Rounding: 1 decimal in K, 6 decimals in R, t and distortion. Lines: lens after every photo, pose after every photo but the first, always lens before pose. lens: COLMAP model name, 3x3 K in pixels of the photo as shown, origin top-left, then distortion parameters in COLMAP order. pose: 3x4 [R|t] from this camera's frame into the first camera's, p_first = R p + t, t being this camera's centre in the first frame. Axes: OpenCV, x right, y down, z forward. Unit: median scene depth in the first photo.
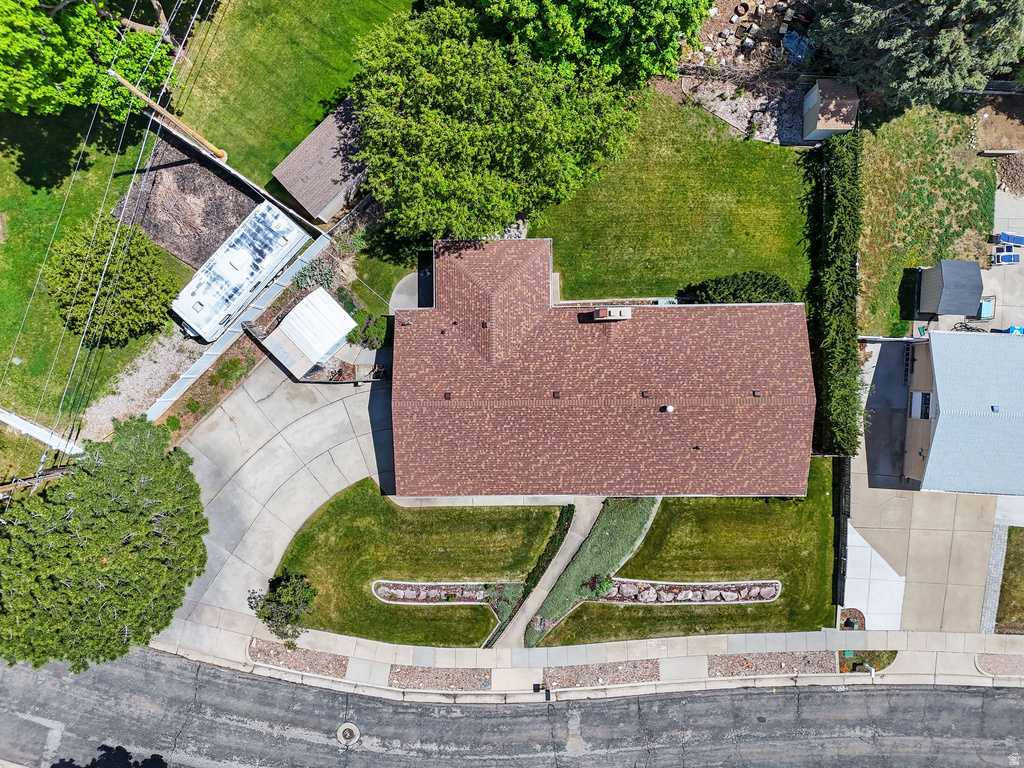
lens RADIAL K [[741.1, 0, 512.0], [0, 741.1, 384.0], [0, 0, 1]] dist [0.085237, -0.090356]
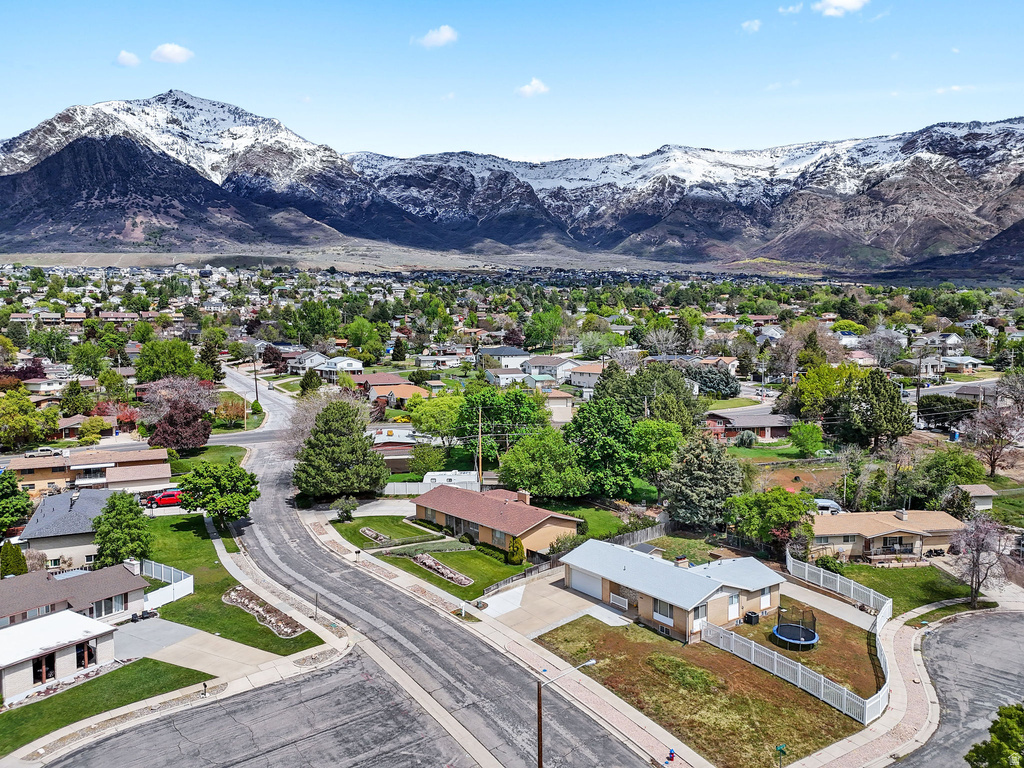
lens RADIAL K [[741.1, 0, 512.0], [0, 741.1, 384.0], [0, 0, 1]] dist [0.085237, -0.090356]
pose [[0.625909, 0.060498, -0.777546, 1.736582], [-0.779879, 0.041848, -0.624530, 1.260998], [-0.005244, 0.997291, 0.073374, 0.406045]]
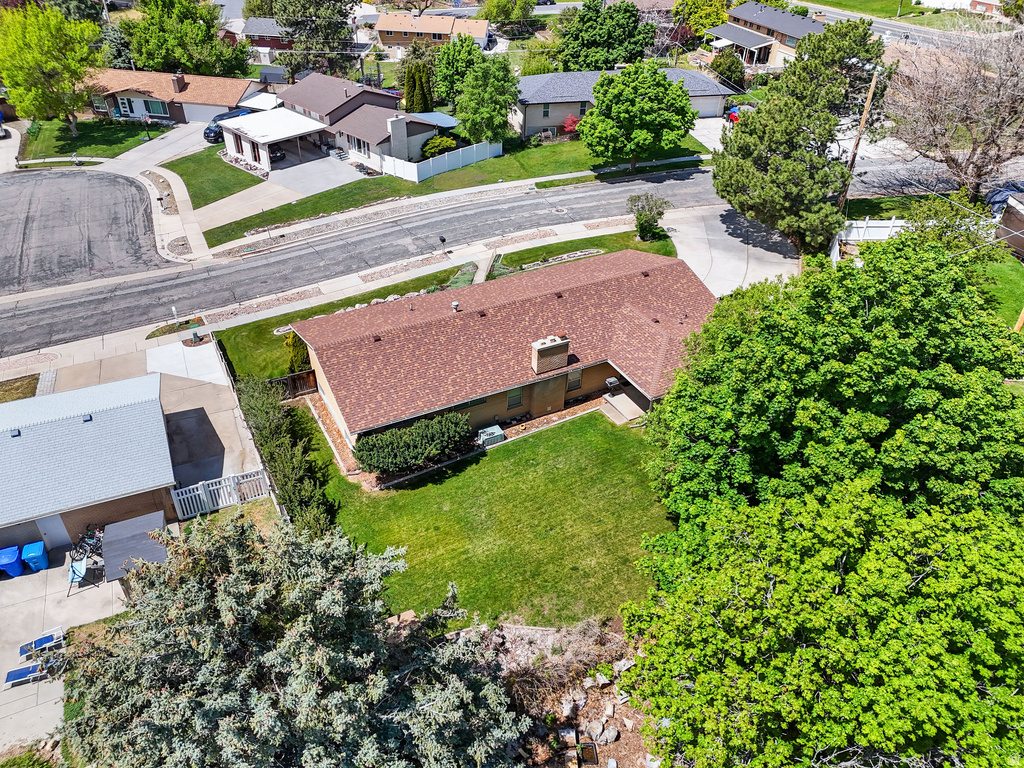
lens RADIAL K [[741.1, 0, 512.0], [0, 741.1, 384.0], [0, 0, 1]] dist [0.085237, -0.090356]
pose [[-0.889548, 0.259197, -0.376194, 0.473381], [-0.456664, -0.527486, 0.716391, -0.667919], [-0.012751, 0.809058, 0.587590, 0.435365]]
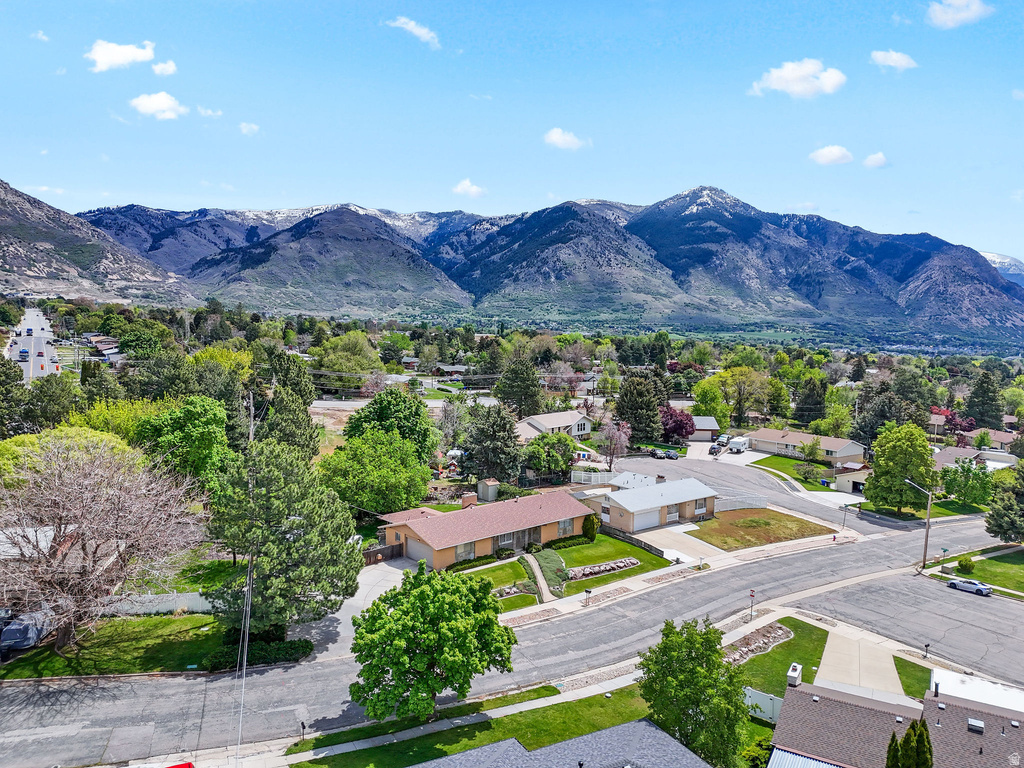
lens RADIAL K [[741.1, 0, 512.0], [0, 741.1, 384.0], [0, 0, 1]] dist [0.085237, -0.090356]
pose [[0.756368, -0.031049, 0.653409, -1.034484], [0.653739, 0.071120, -0.753371, 1.401198], [-0.023079, 0.996984, 0.074091, 0.448399]]
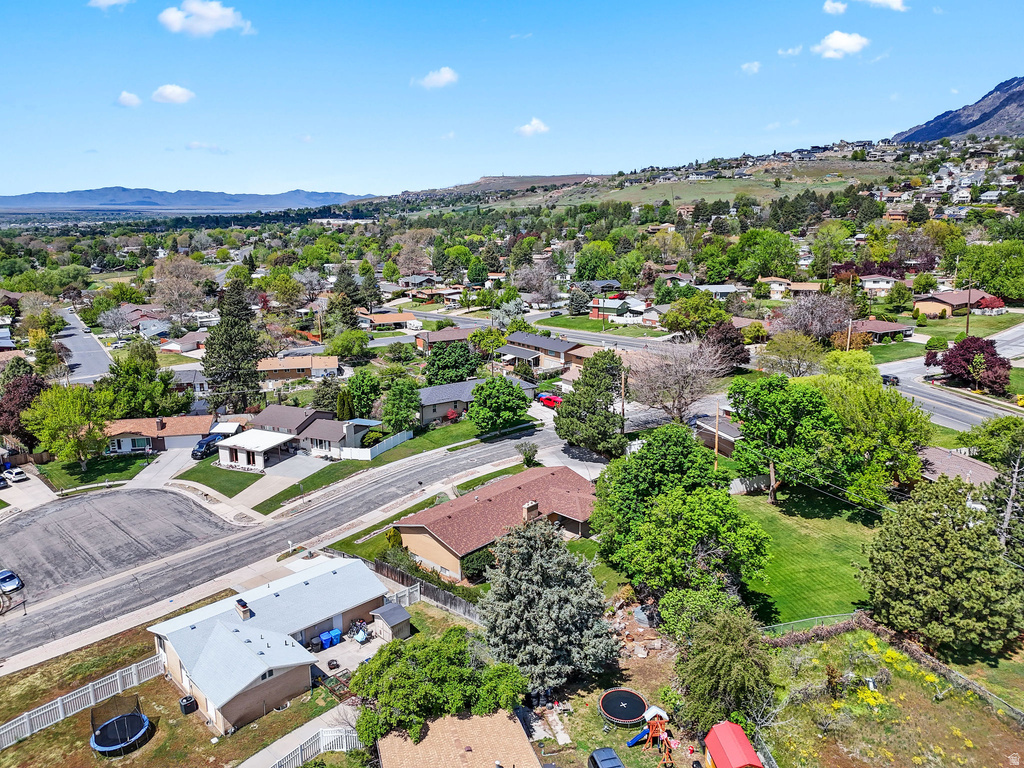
lens RADIAL K [[741.1, 0, 512.0], [0, 741.1, 384.0], [0, 0, 1]] dist [0.085237, -0.090356]
pose [[-0.682588, 0.187930, -0.706227, 1.306163], [-0.730690, -0.158437, 0.664071, -1.144793], [0.012906, 0.969319, 0.245465, 0.184466]]
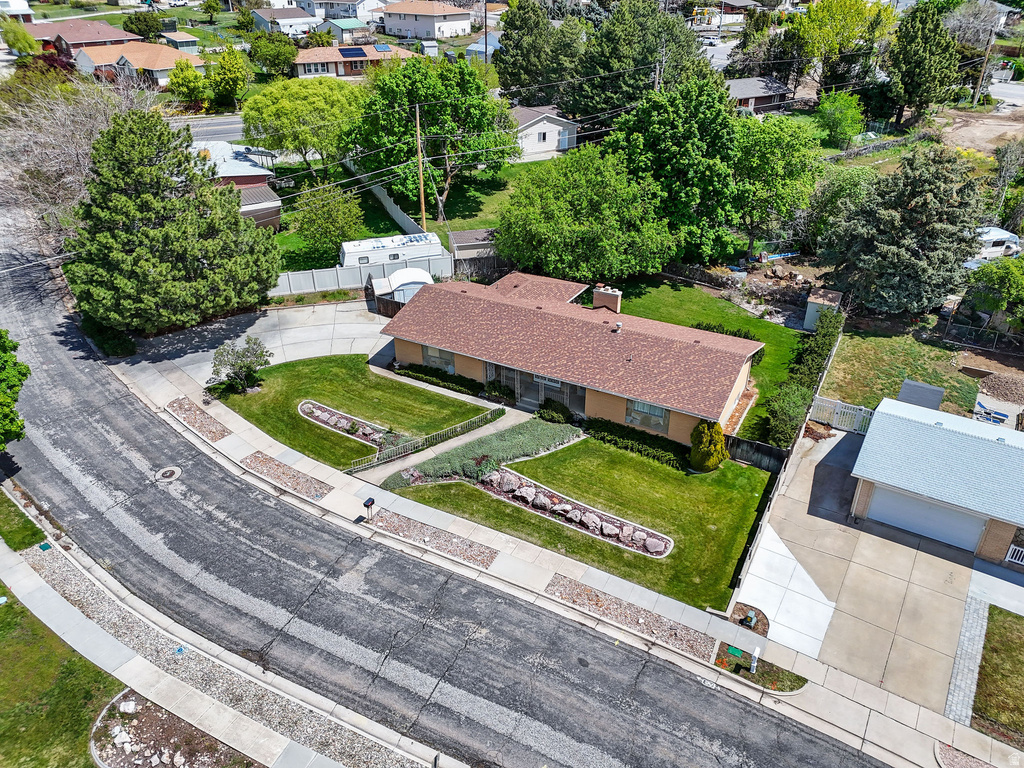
lens RADIAL K [[741.1, 0, 512.0], [0, 741.1, 384.0], [0, 0, 1]] dist [0.085237, -0.090356]
pose [[0.868731, 0.254069, -0.425154, 0.506396], [-0.495183, 0.428200, -0.755935, 0.896758], [-0.010009, 0.867234, 0.497801, 0.438120]]
